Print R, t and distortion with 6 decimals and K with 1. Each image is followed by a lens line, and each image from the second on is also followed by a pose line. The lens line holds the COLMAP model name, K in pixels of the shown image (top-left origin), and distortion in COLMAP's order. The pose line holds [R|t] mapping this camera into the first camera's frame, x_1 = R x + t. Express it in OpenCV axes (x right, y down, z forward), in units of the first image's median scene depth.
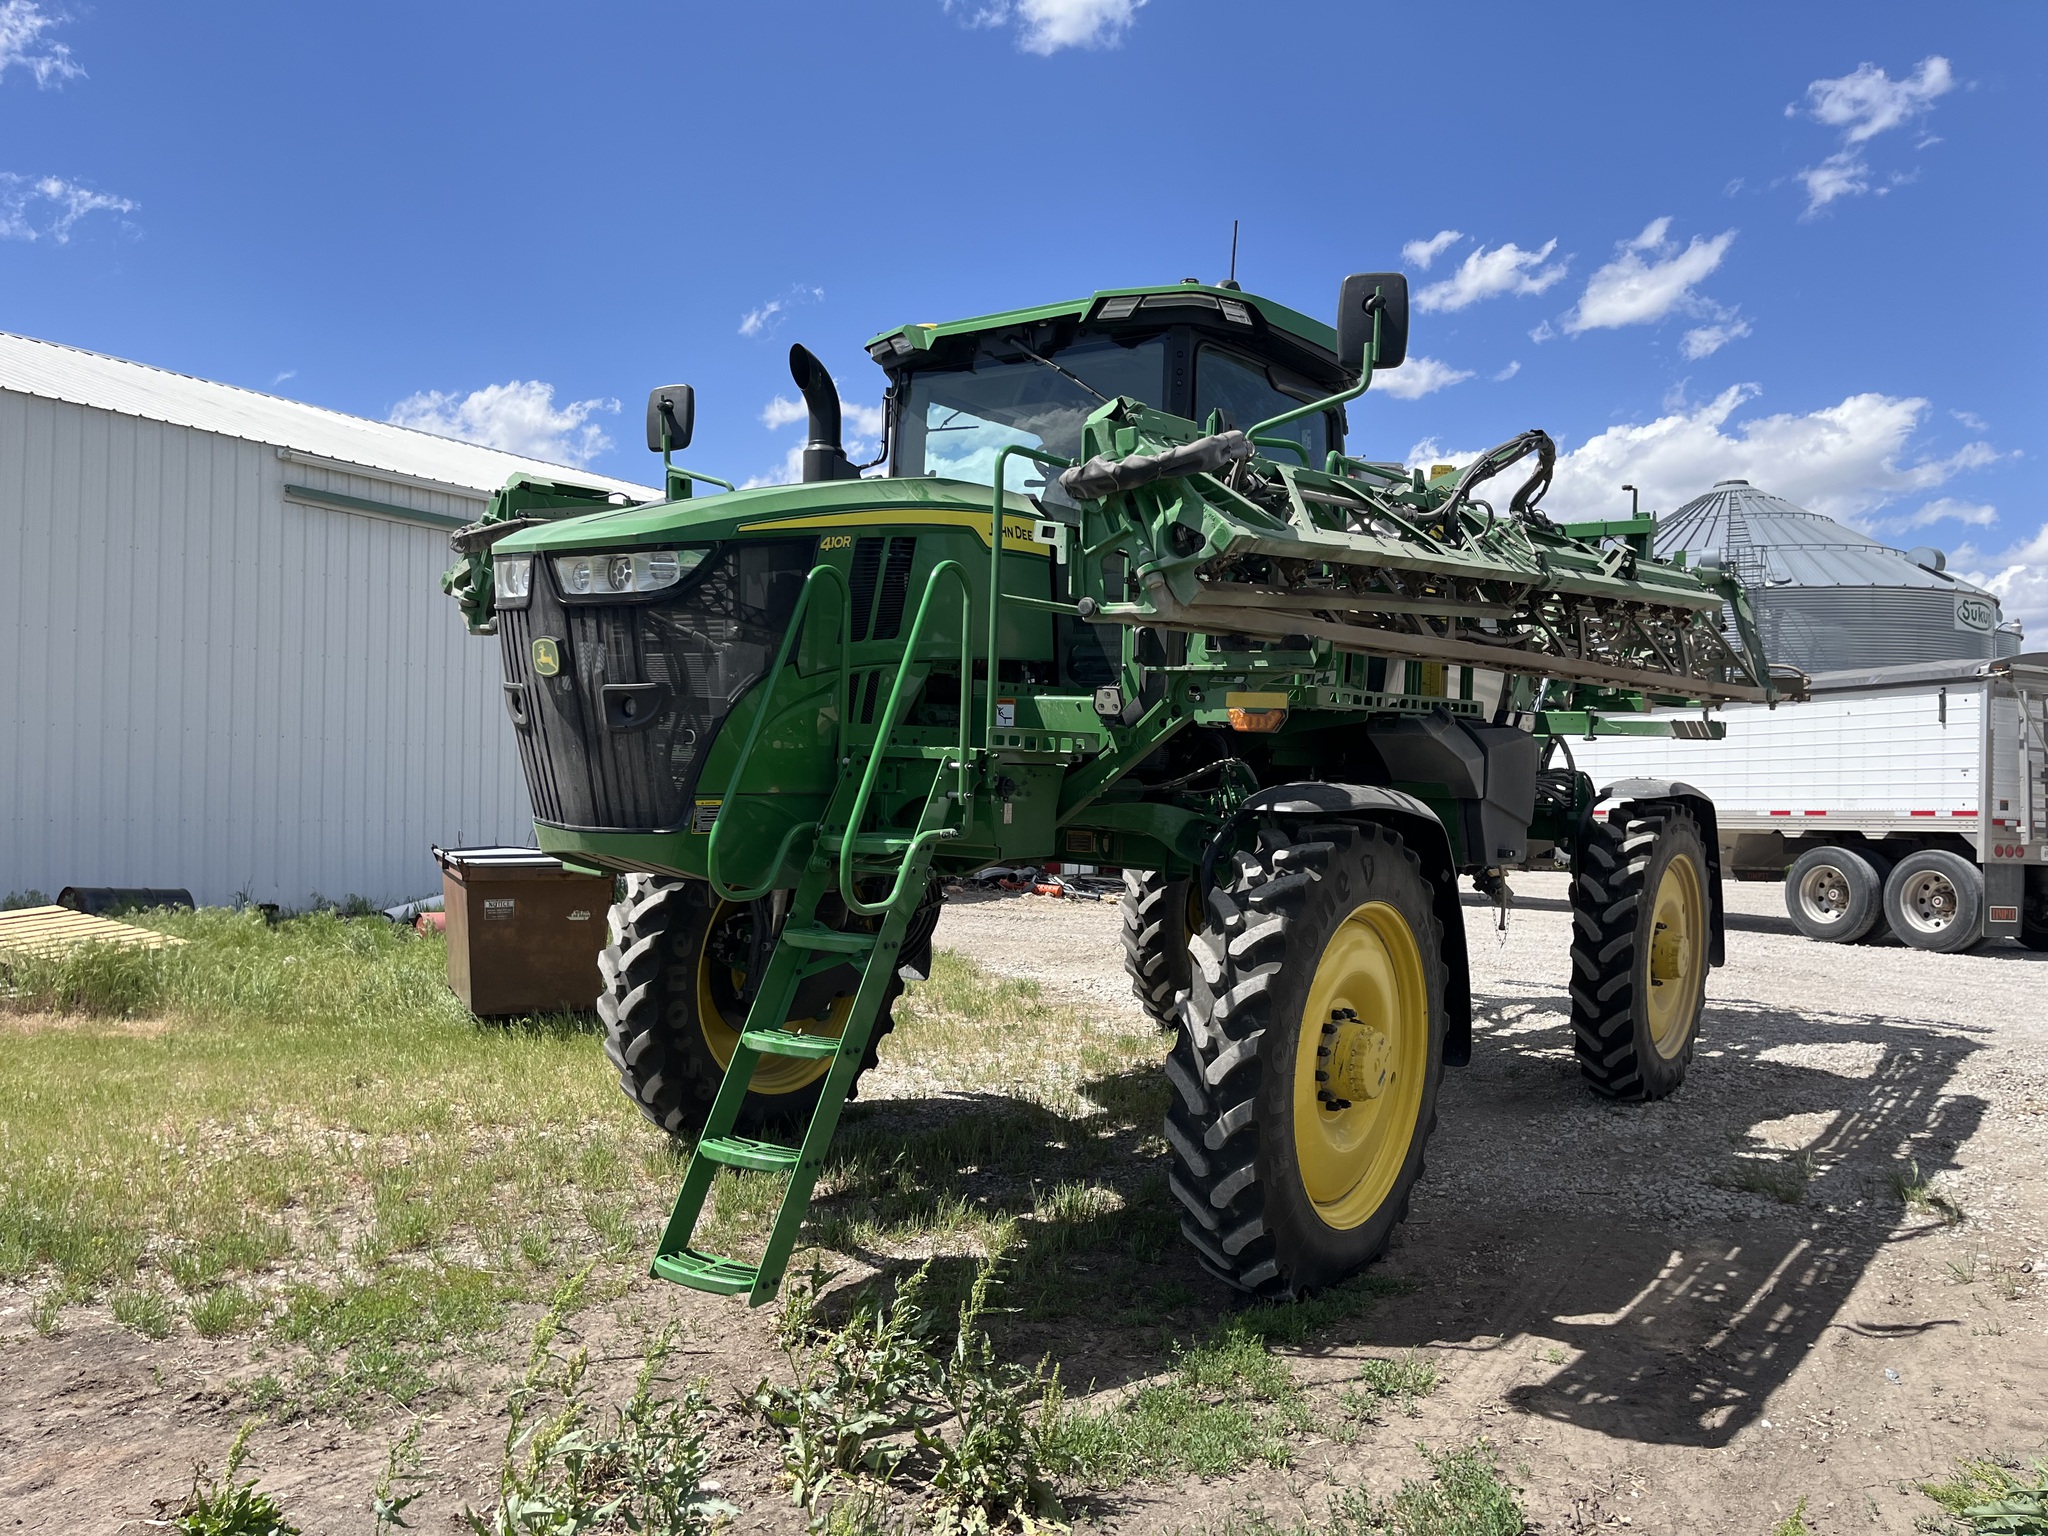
lens RADIAL K [[1530.1, 0, 1049.7], [0, 1530.1, 782.3], [0, 0, 1]] dist [0.084855, -0.125582]
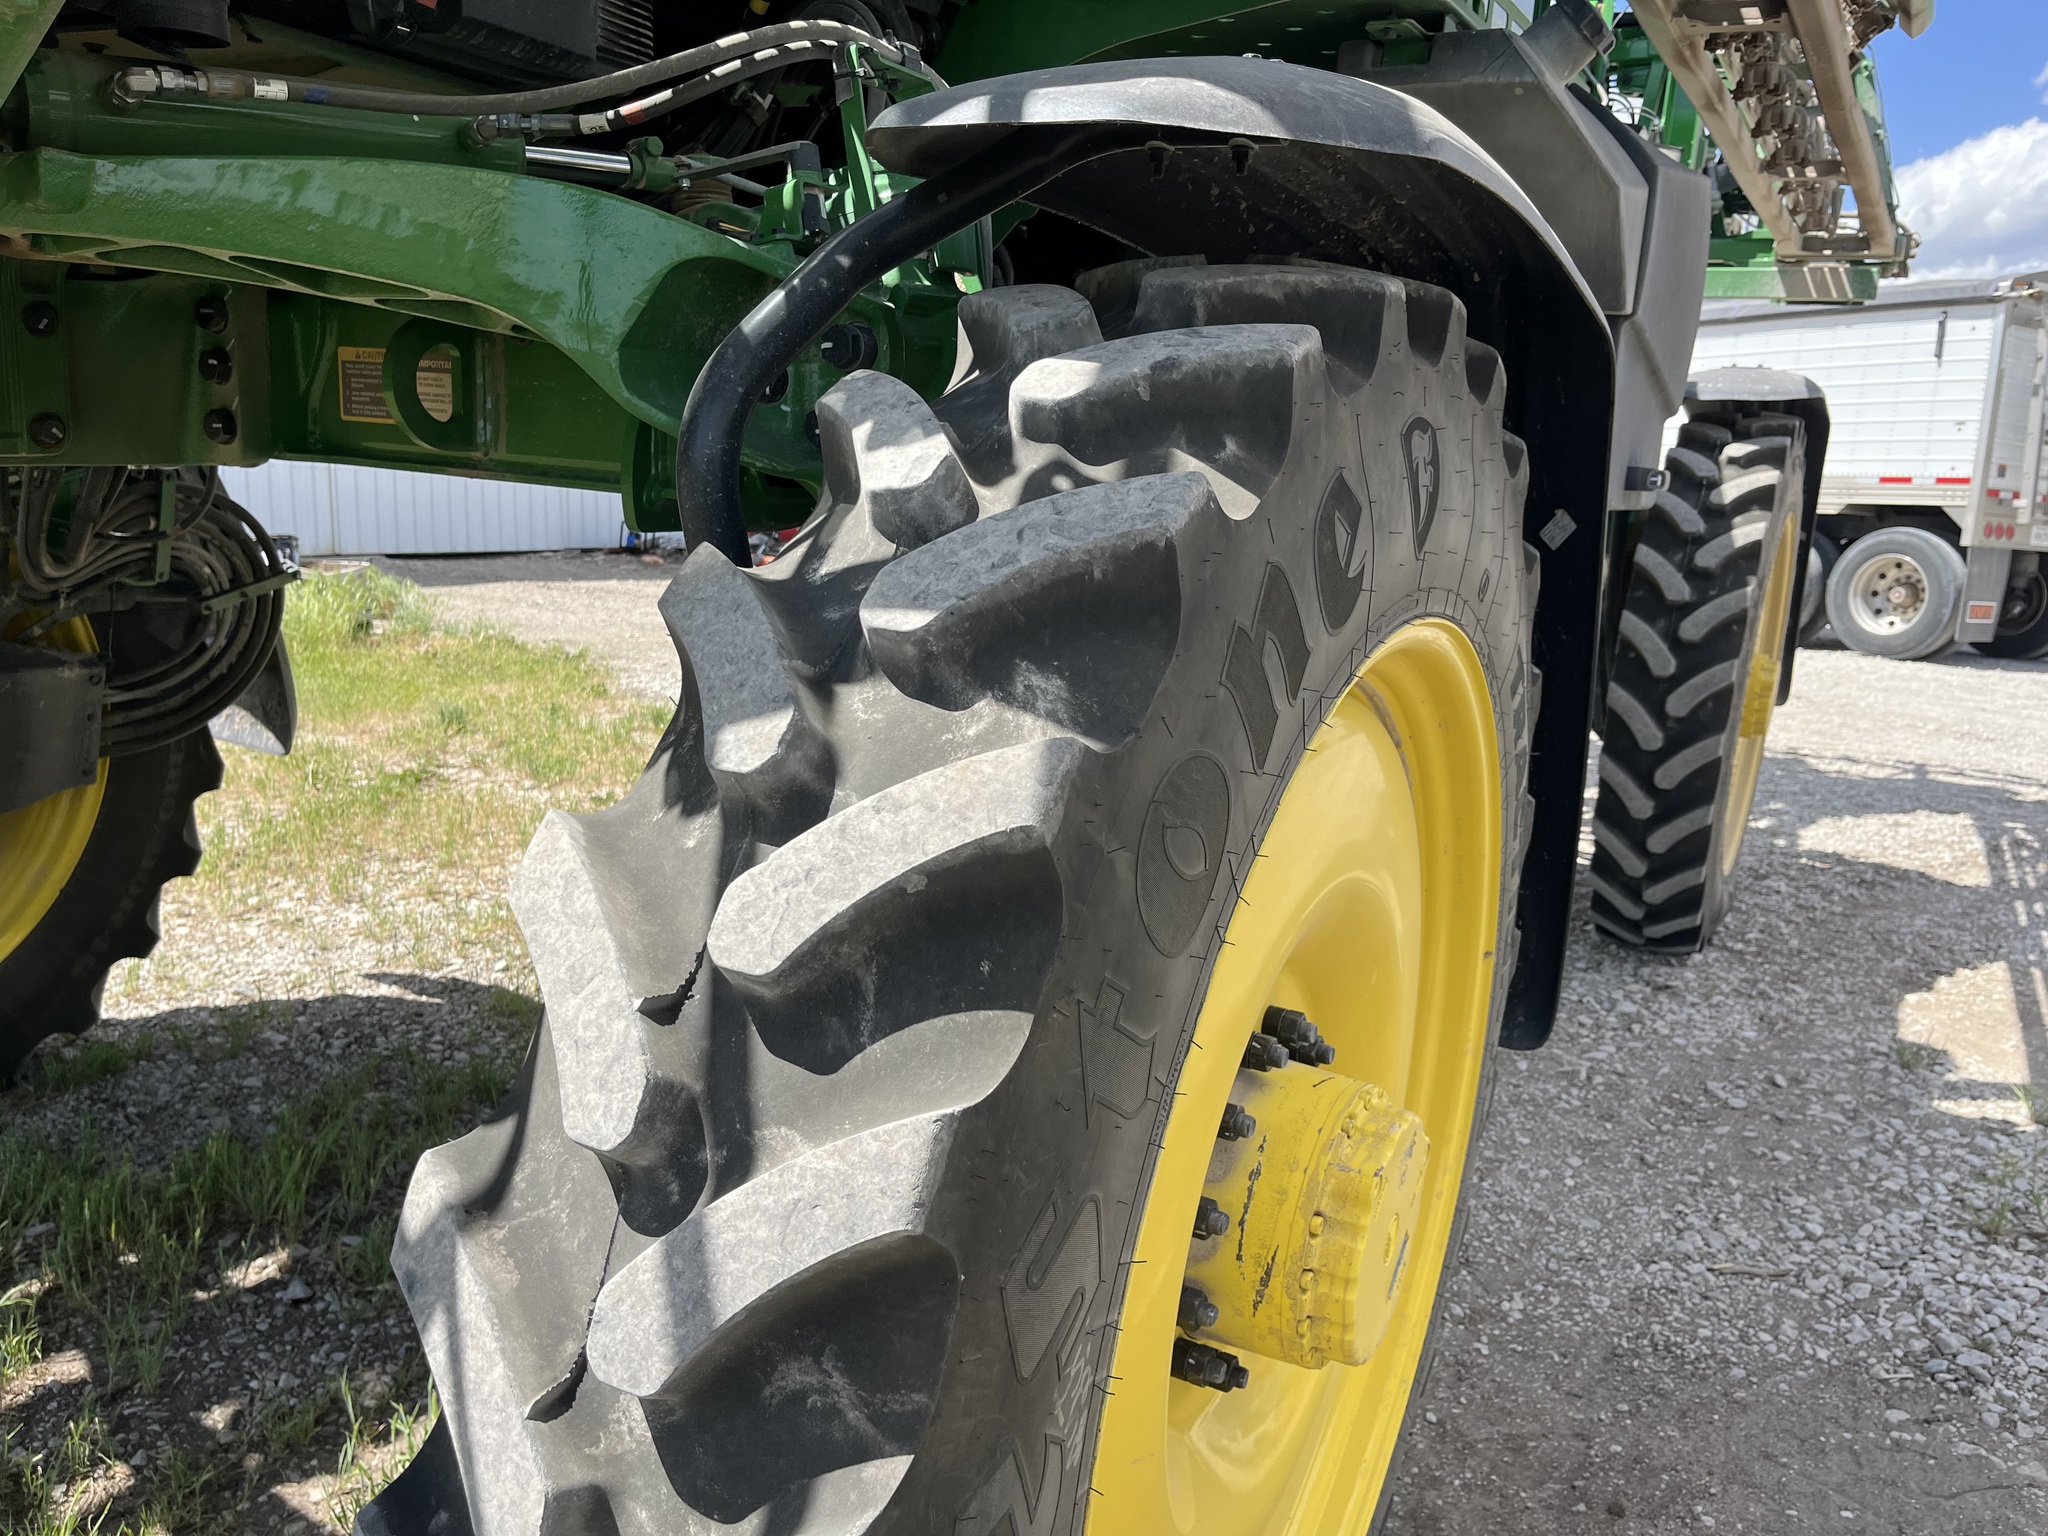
lens RADIAL K [[1530.1, 0, 1049.7], [0, 1530.1, 782.3], [0, 0, 1]] dist [0.084855, -0.125582]
pose [[0.991004, 0.000390, 0.133832, 0.078521], [-0.028319, 0.977963, 0.206850, 0.035702], [-0.130802, -0.208779, 0.969176, 0.507324]]
